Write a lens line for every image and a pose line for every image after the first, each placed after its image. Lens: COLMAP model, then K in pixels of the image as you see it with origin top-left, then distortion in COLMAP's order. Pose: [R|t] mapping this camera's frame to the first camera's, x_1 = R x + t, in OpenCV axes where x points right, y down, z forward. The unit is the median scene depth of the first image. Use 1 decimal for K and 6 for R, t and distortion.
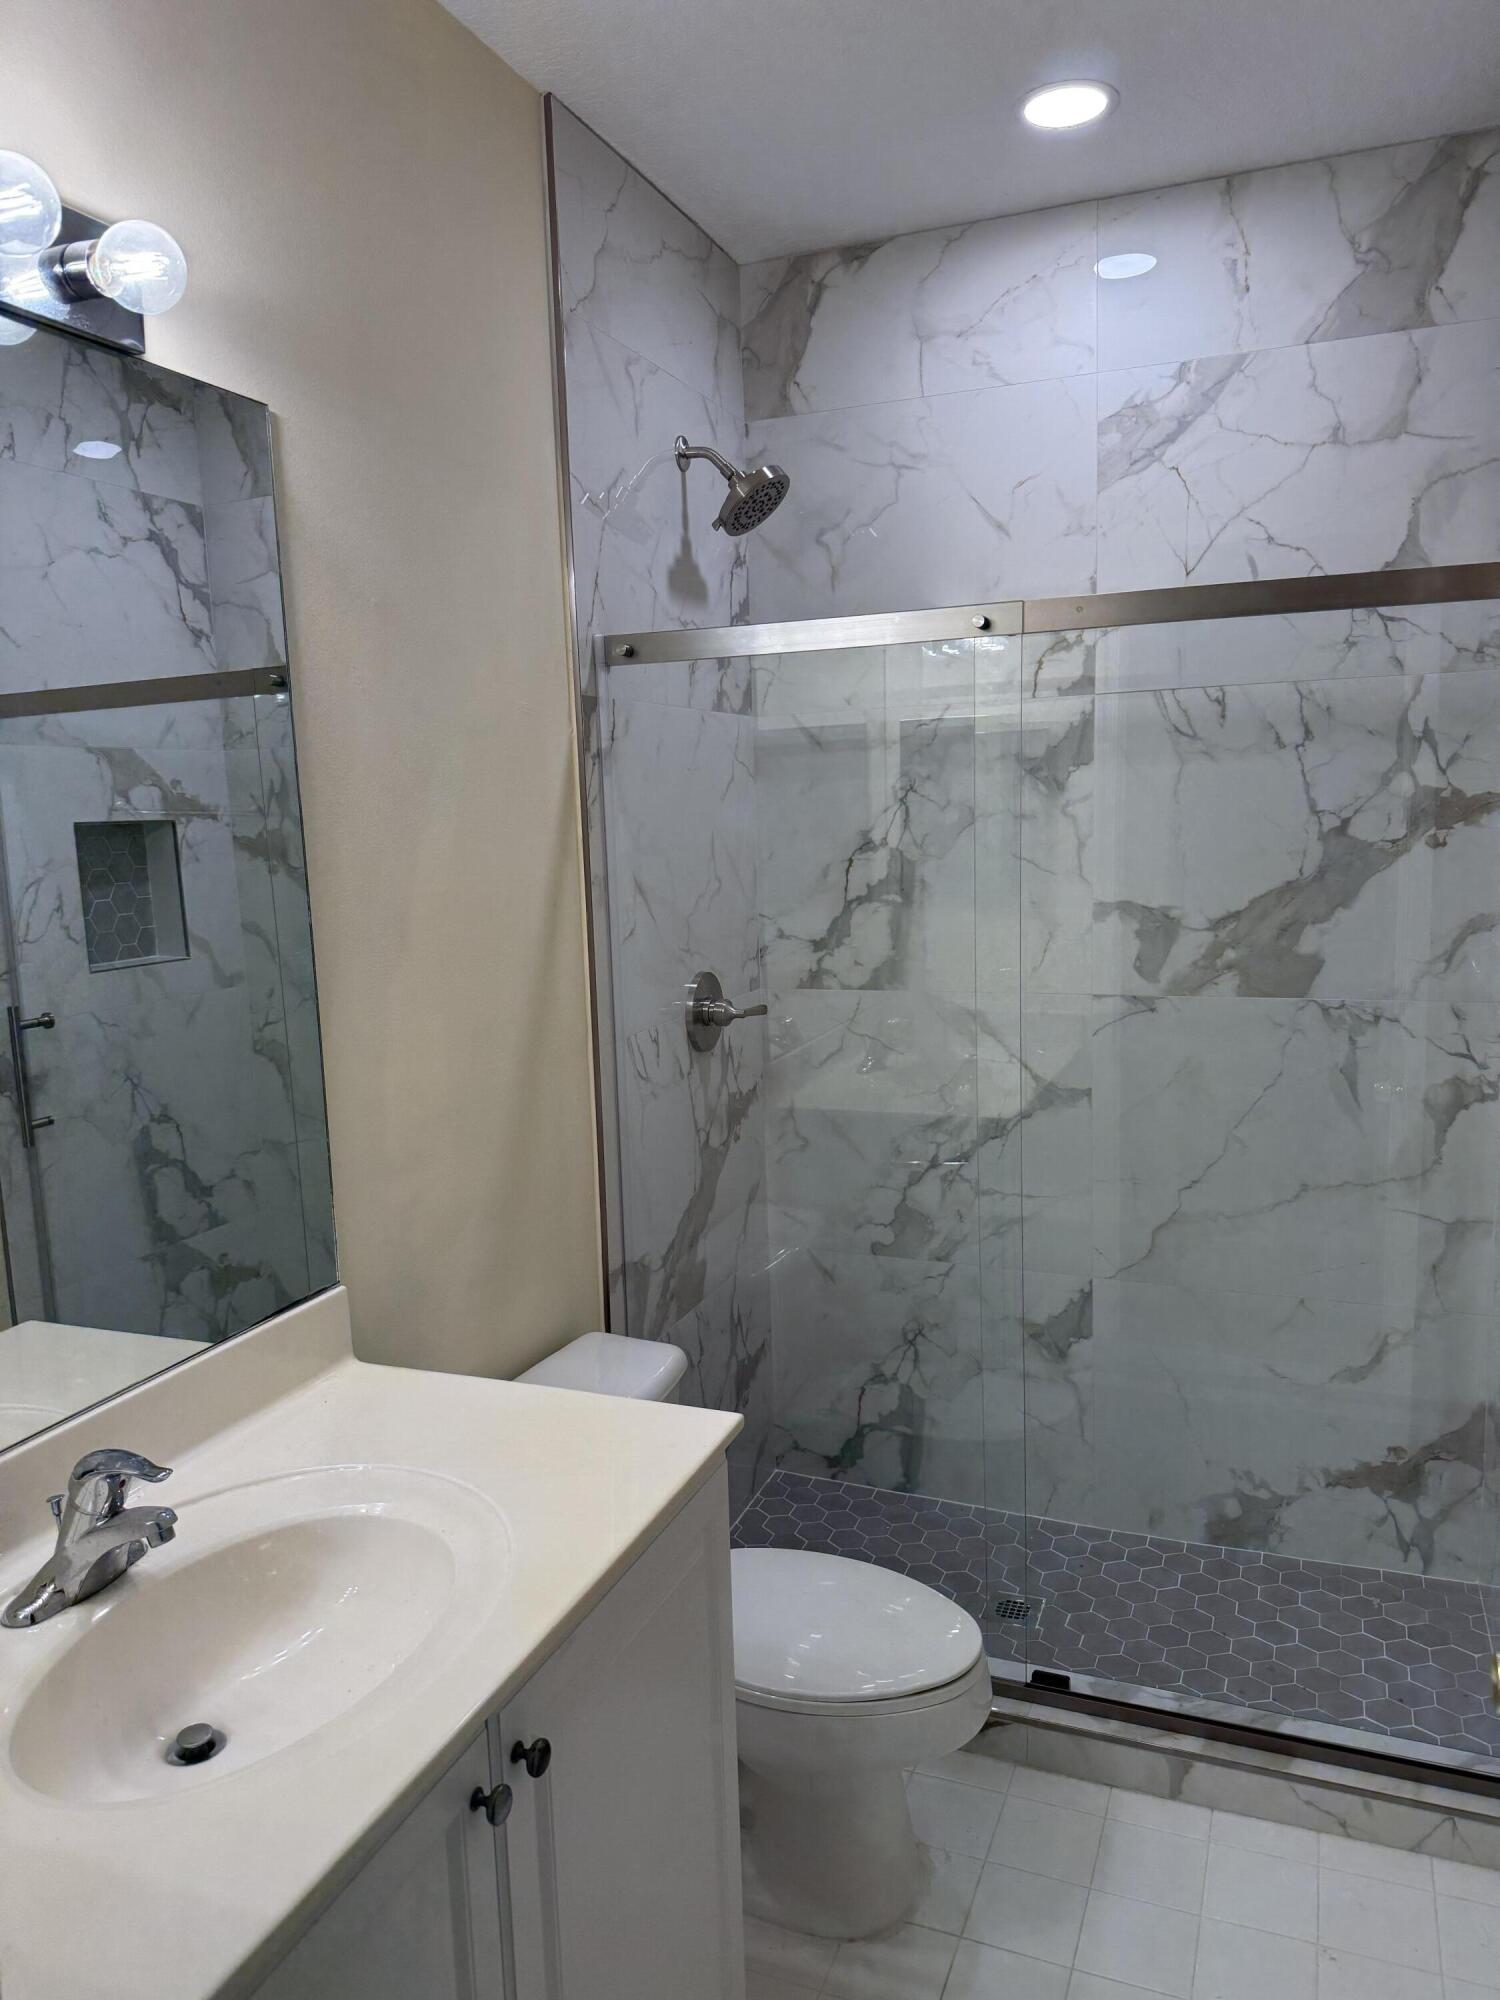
lens RADIAL K [[1431.1, 0, 750.0], [0, 1431.1, 1000.0], [0, 0, 1]] dist [0.042177, -0.067002]
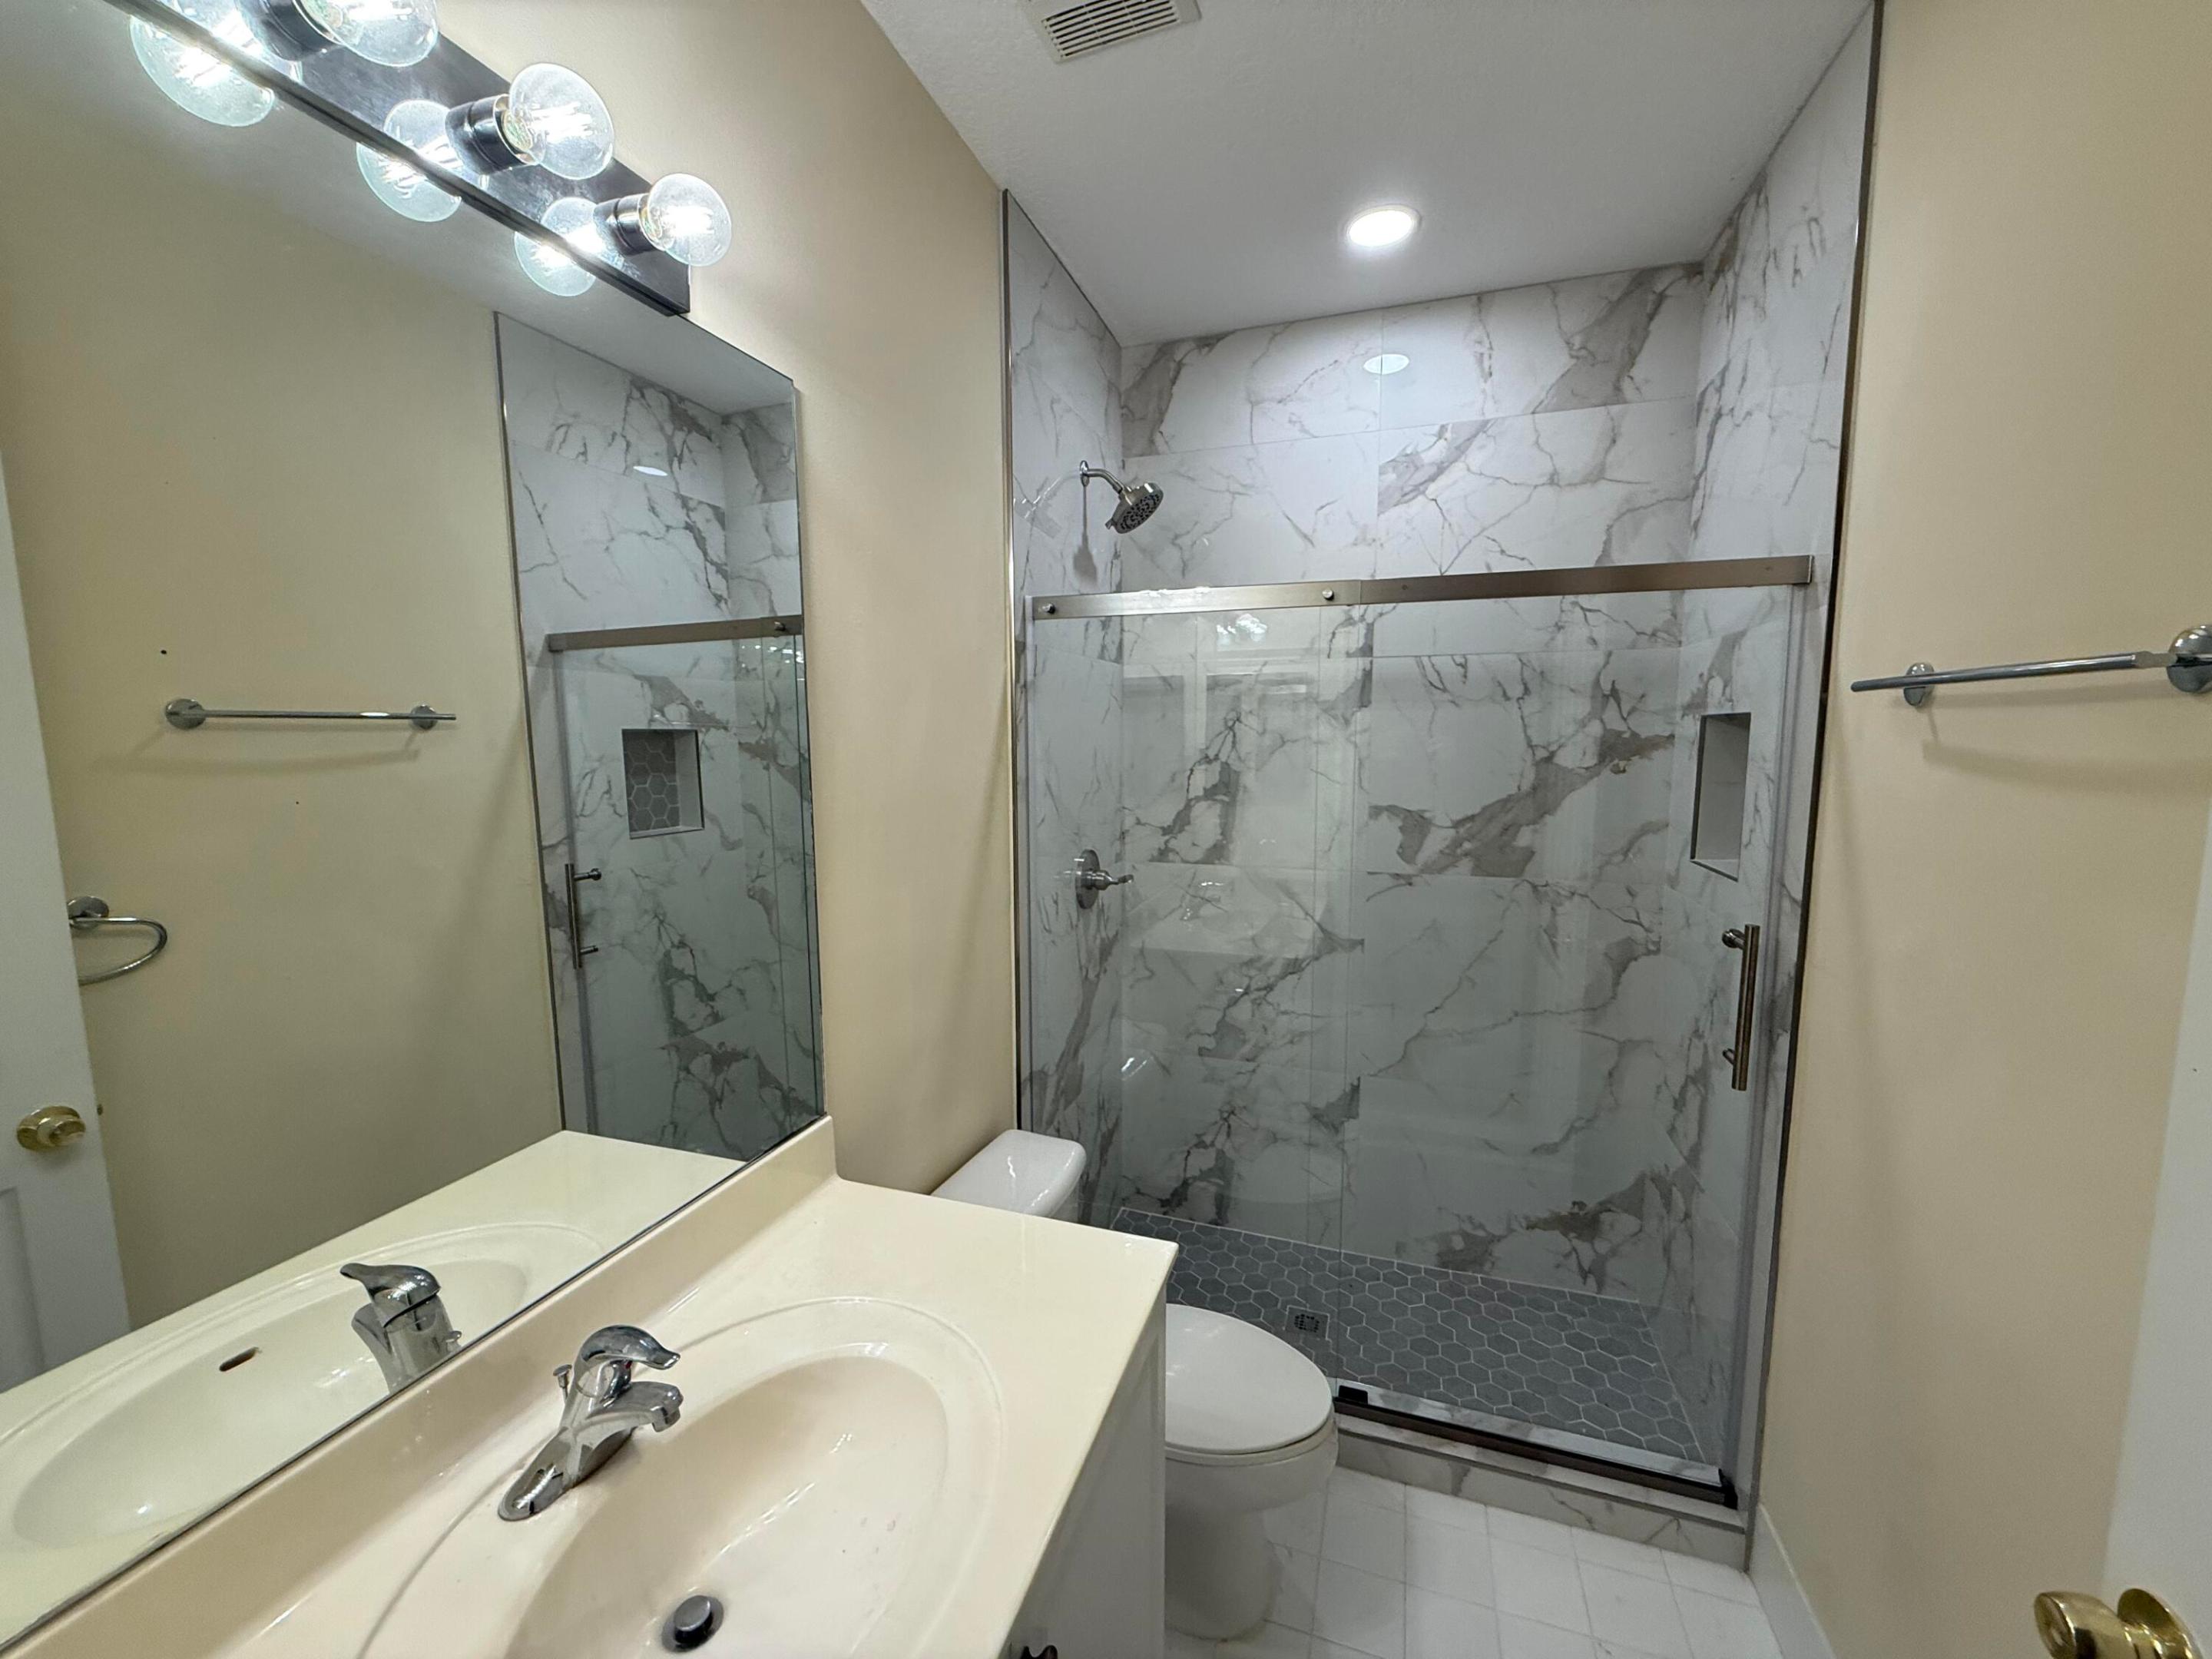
lens RADIAL K [[890.0, 0, 1102.7], [0, 890.0, 827.9], [0, 0, 1]] dist [-0.001388, 0.000124]
pose [[0.998362, 0.022402, 0.052648, -0.065008], [-0.020811, 0.999316, -0.030580, -0.015232], [-0.053297, 0.029434, 0.998145, 0.155851]]
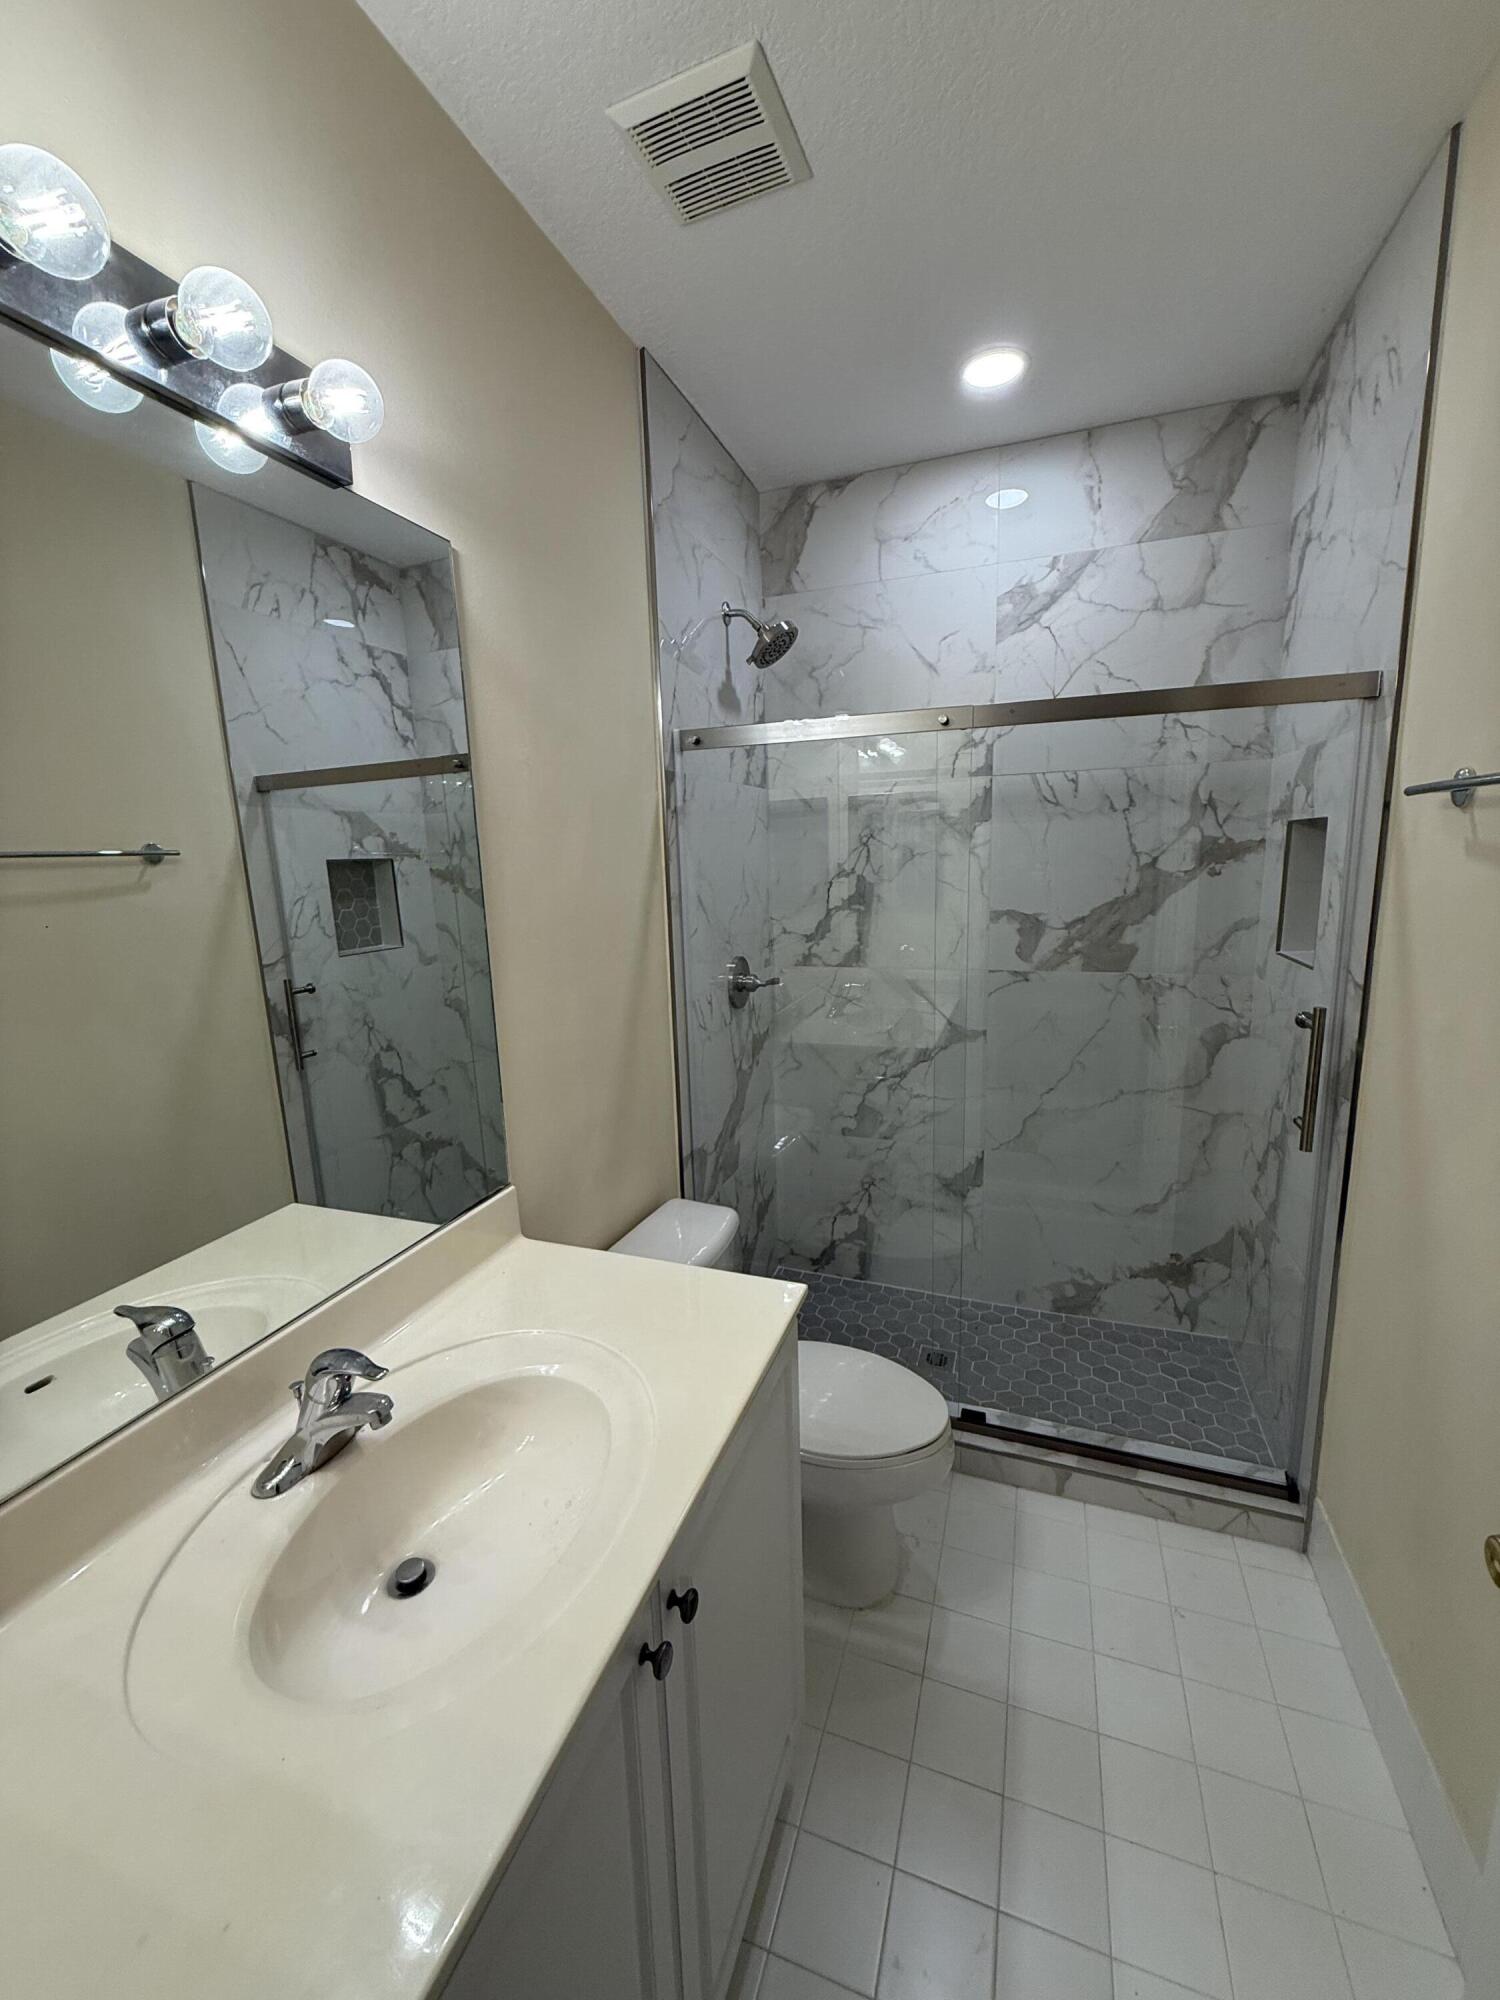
lens RADIAL K [[804.7, 0, 750.7], [0, 804.7, 993.5], [0, 0, 1]] dist [-0.001388, 0.000124]
pose [[0.999508, -0.004098, 0.031094, -0.047955], [0.002951, 0.999316, 0.036851, -0.011921], [-0.031224, -0.036741, 0.998837, 0.136697]]
